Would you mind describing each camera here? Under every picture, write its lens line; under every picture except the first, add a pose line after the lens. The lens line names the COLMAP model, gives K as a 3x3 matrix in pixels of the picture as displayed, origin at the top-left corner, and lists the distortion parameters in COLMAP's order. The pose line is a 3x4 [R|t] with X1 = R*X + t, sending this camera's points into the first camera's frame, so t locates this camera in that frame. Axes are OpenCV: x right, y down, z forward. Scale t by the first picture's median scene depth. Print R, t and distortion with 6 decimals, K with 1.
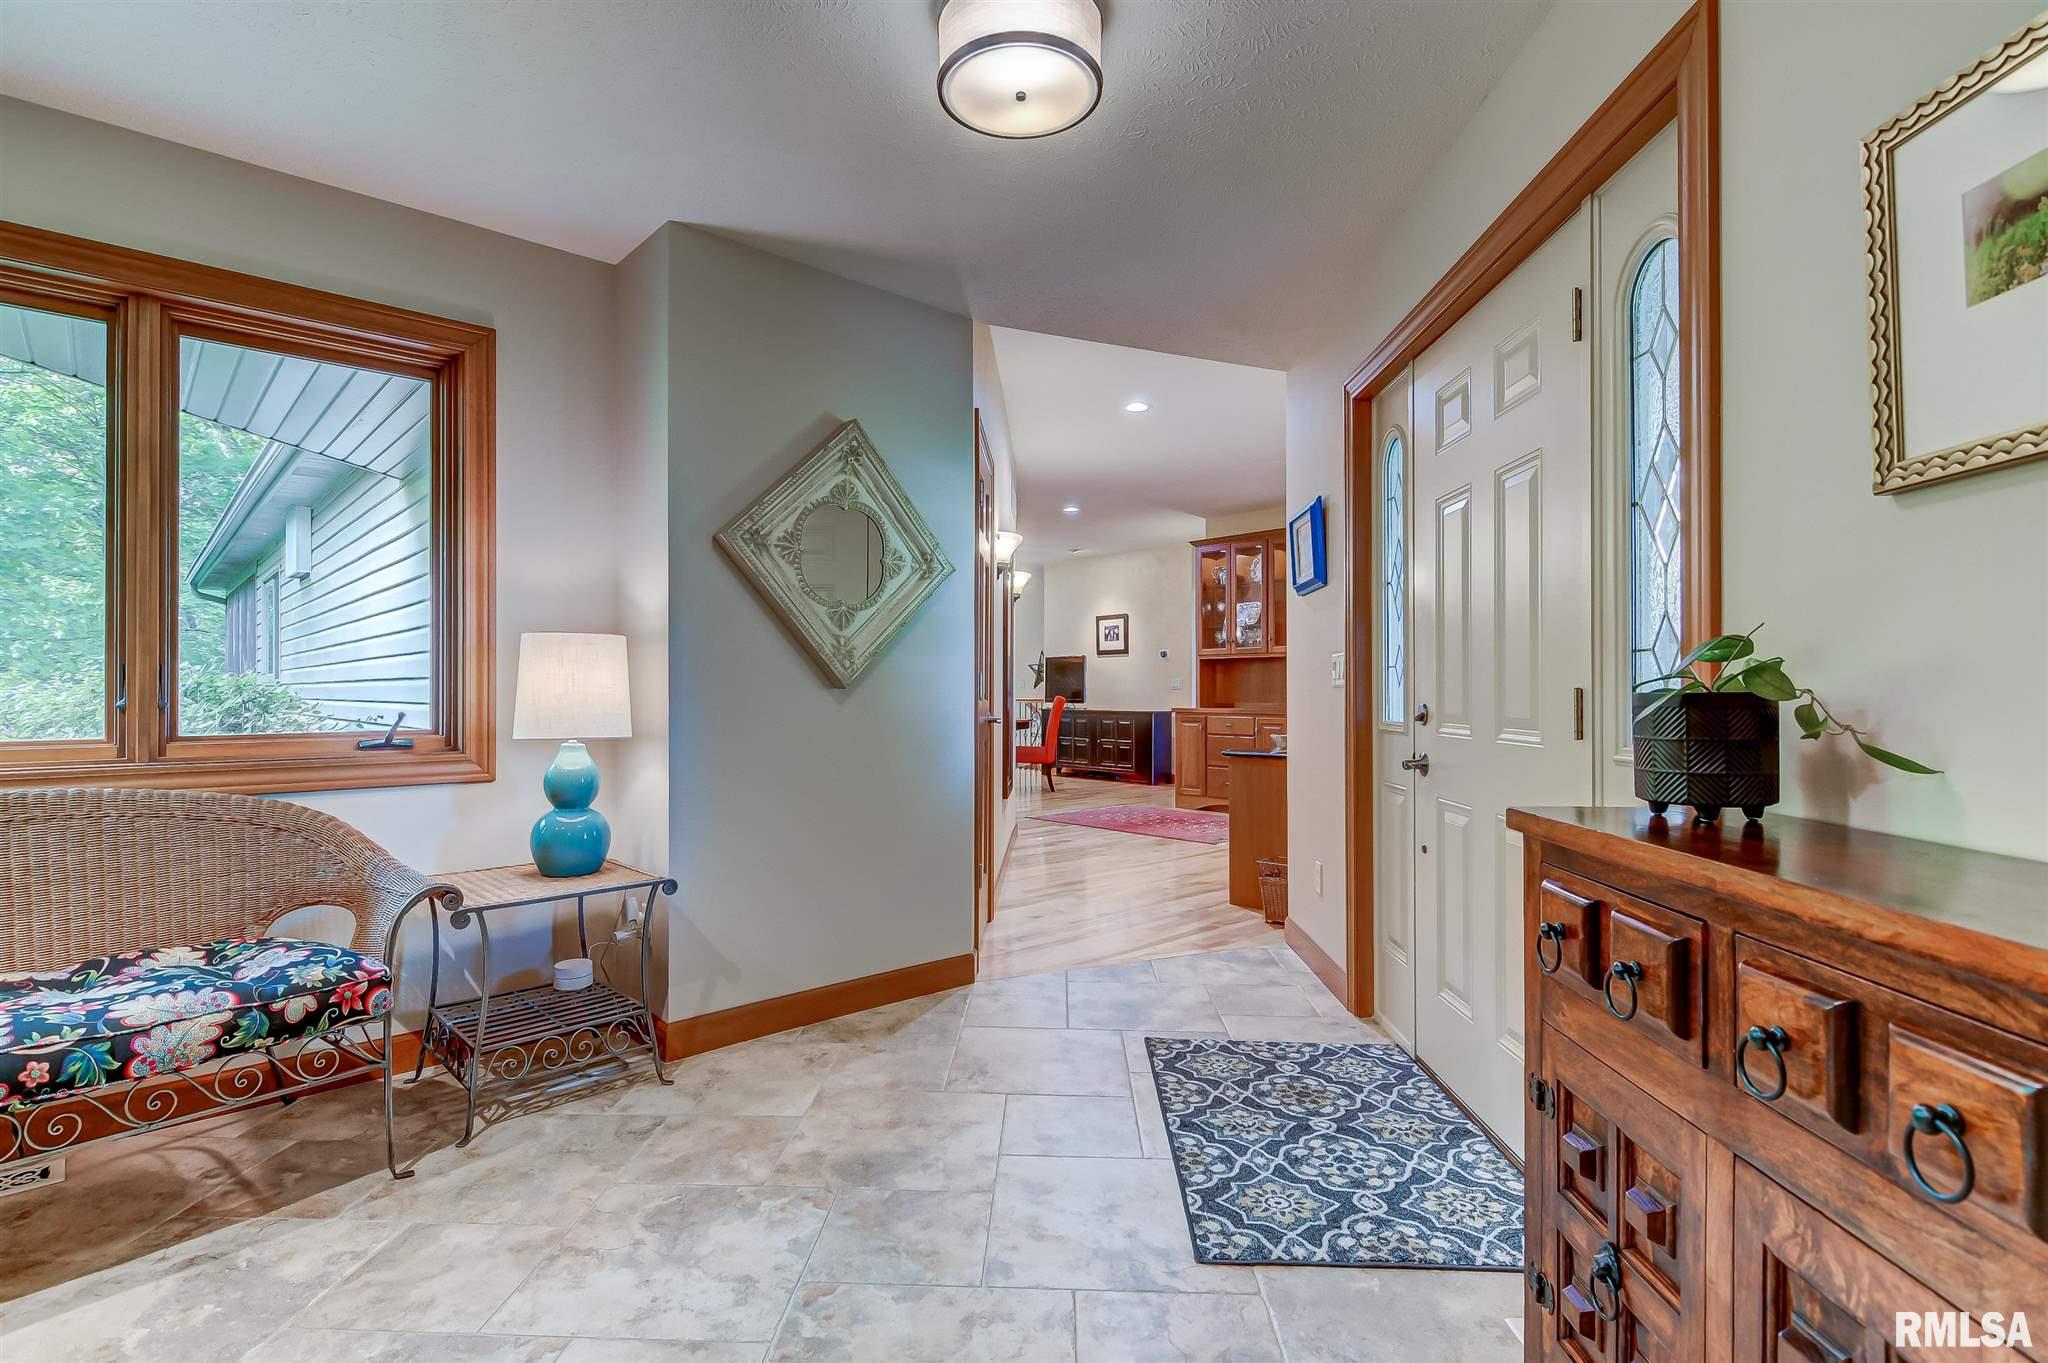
lens RADIAL K [[997.8, 0, 1018.6], [0, 997.8, 688.9], [0, 0, 1]] dist [0.009593, -0.003552]
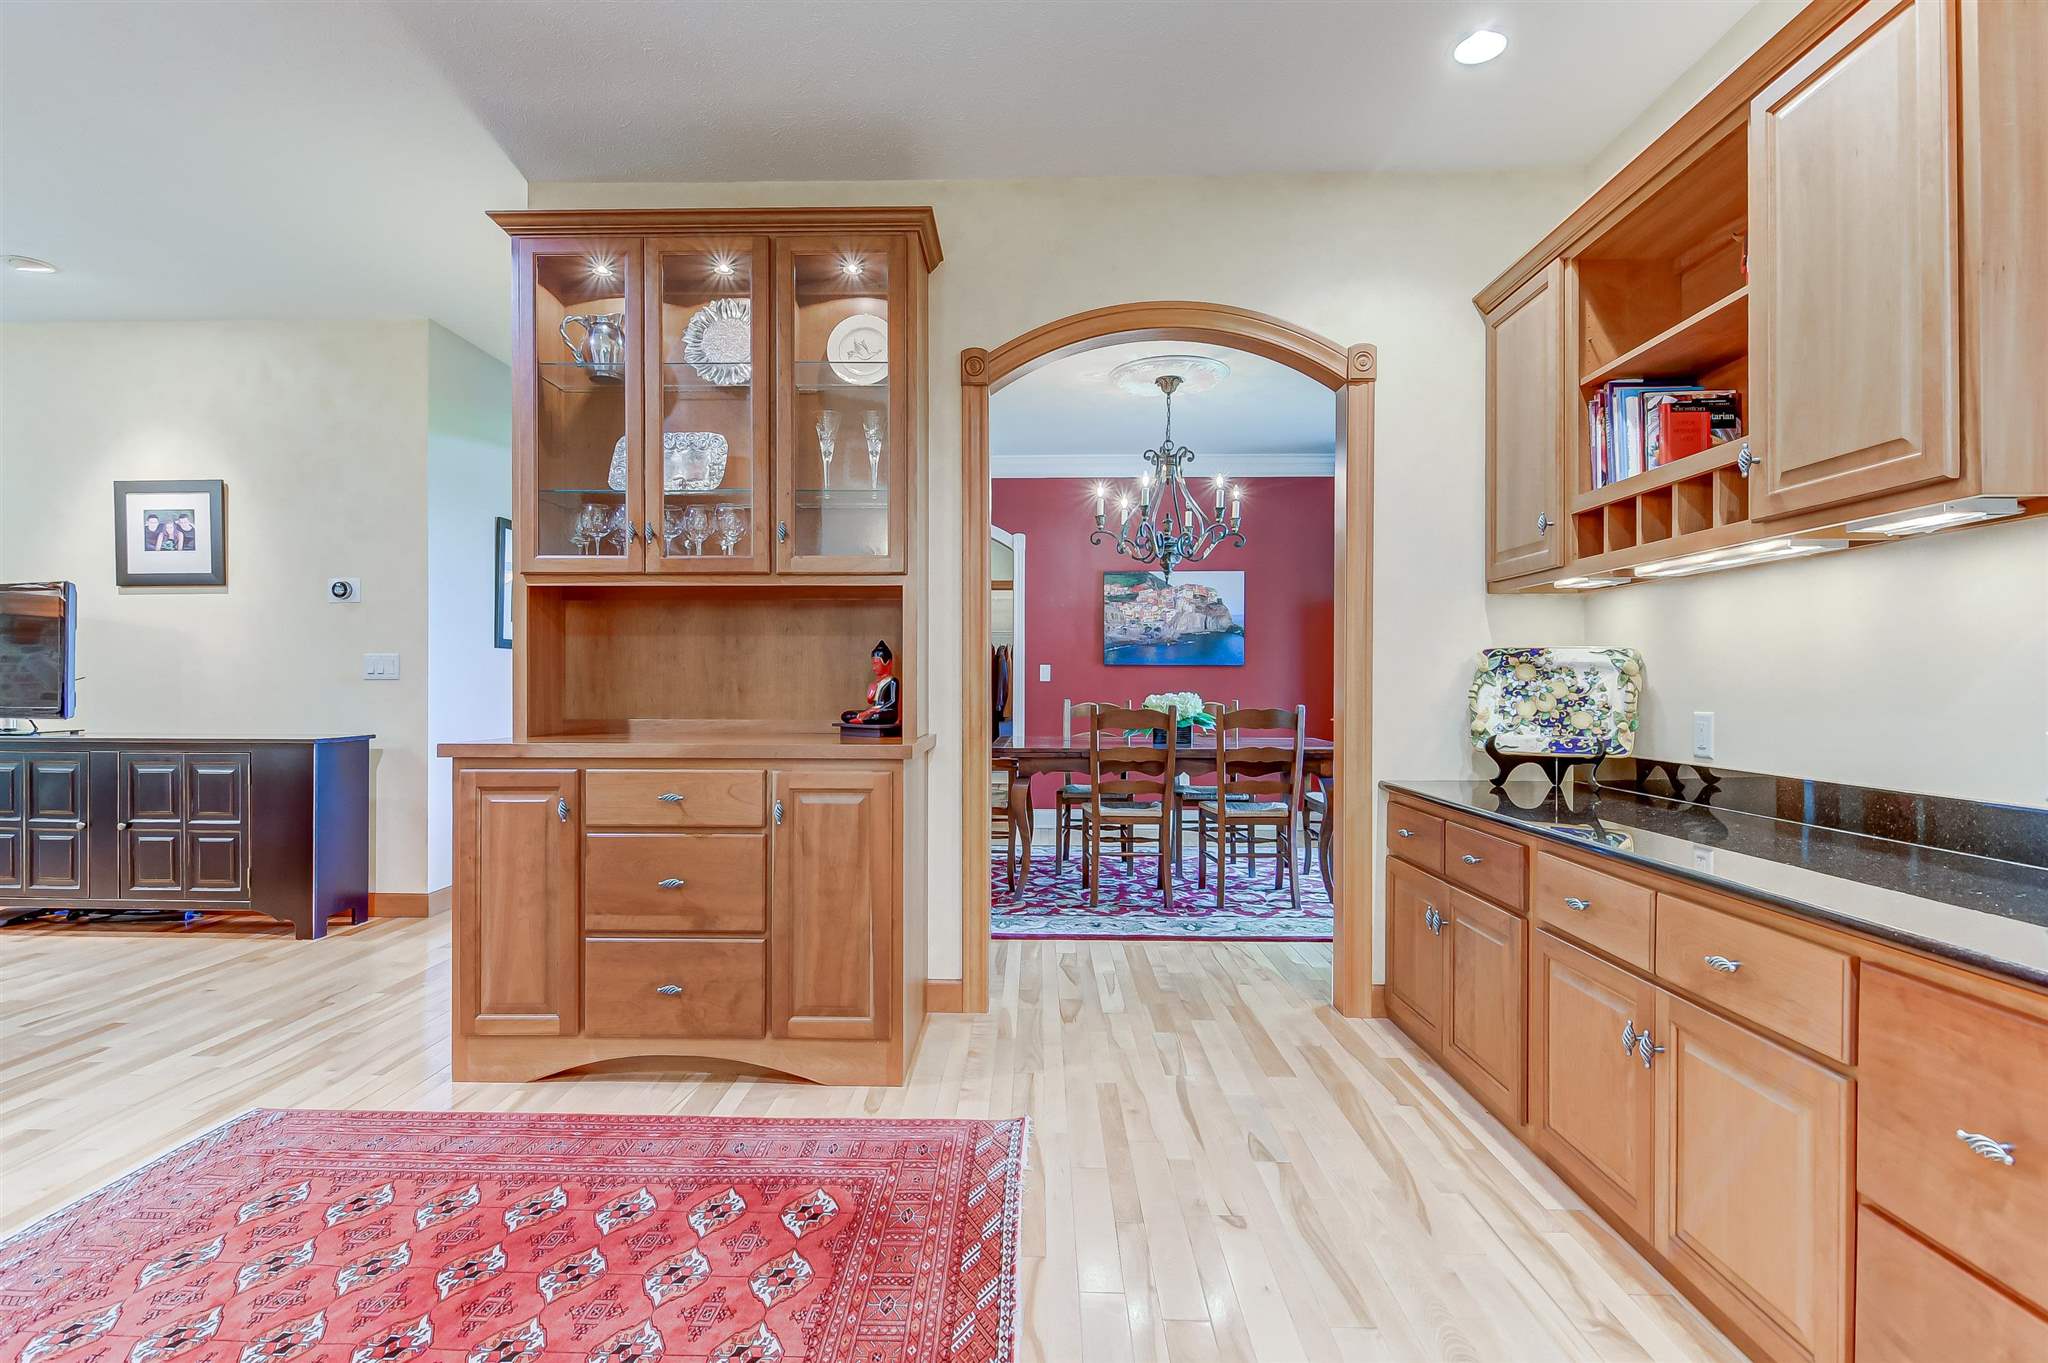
lens RADIAL K [[997.8, 0, 1002.5], [0, 997.8, 685.1], [0, 0, 1]] dist [0.009593, -0.003552]
pose [[0.706062, -0.003013, 0.708144, 0.050135], [-0.002871, 0.999971, 0.007117, -0.000705], [-0.708144, -0.007059, 0.706032, 0.542243]]
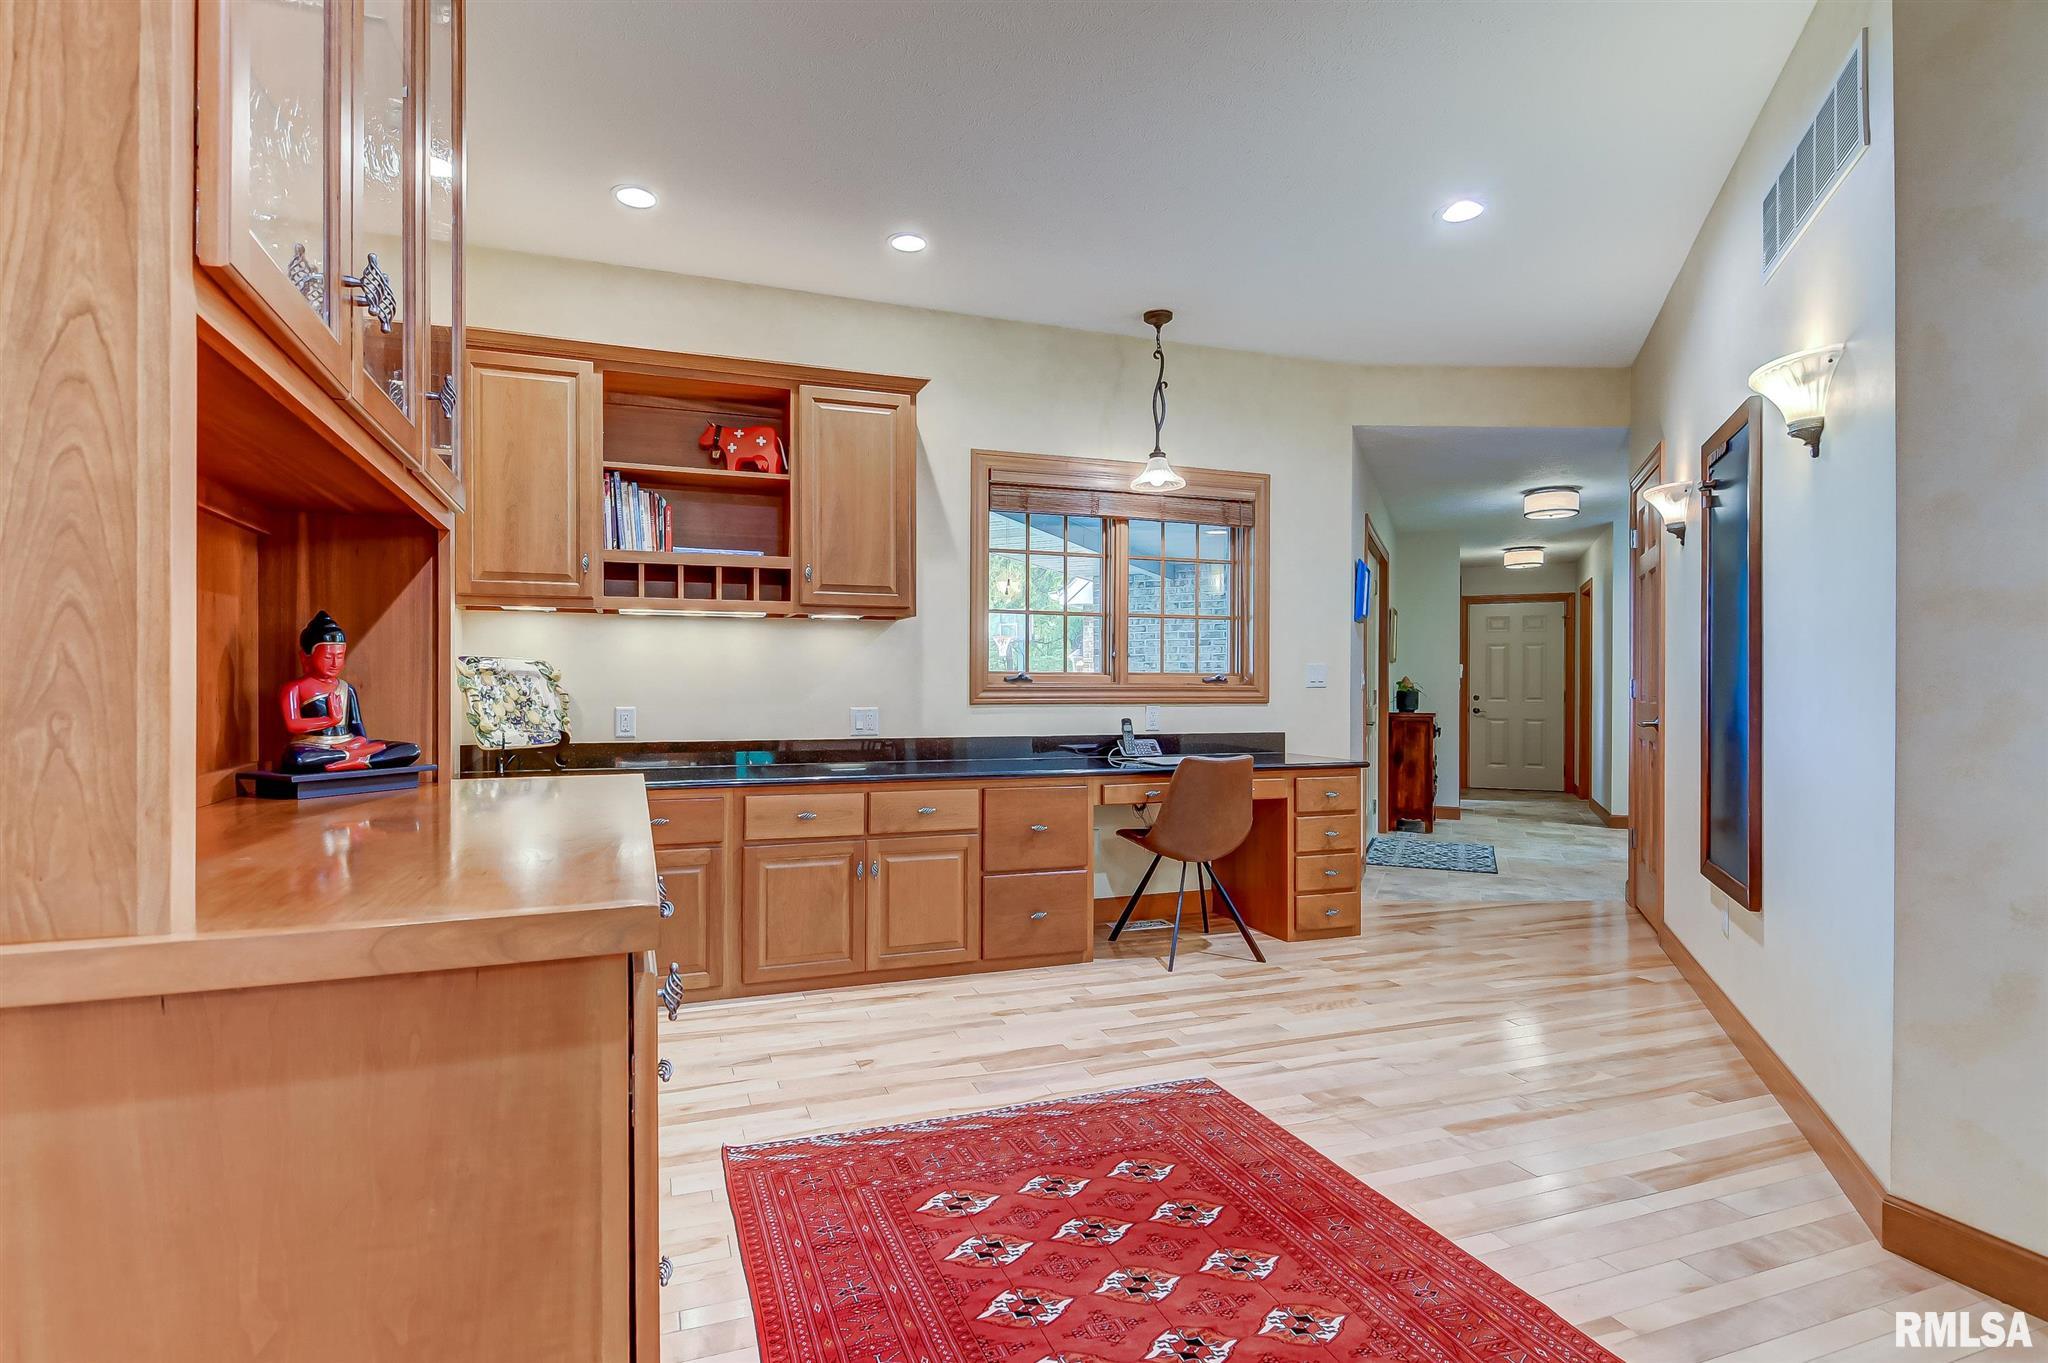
lens RADIAL K [[997.8, 0, 1008.3], [0, 997.8, 691.8], [0, 0, 1]] dist [0.009593, -0.003552]
pose [[-0.923517, -0.007101, 0.383491, 0.080323], [-0.007103, 0.999974, 0.001411, 0.000220], [-0.383491, -0.001421, -0.923543, 0.951329]]
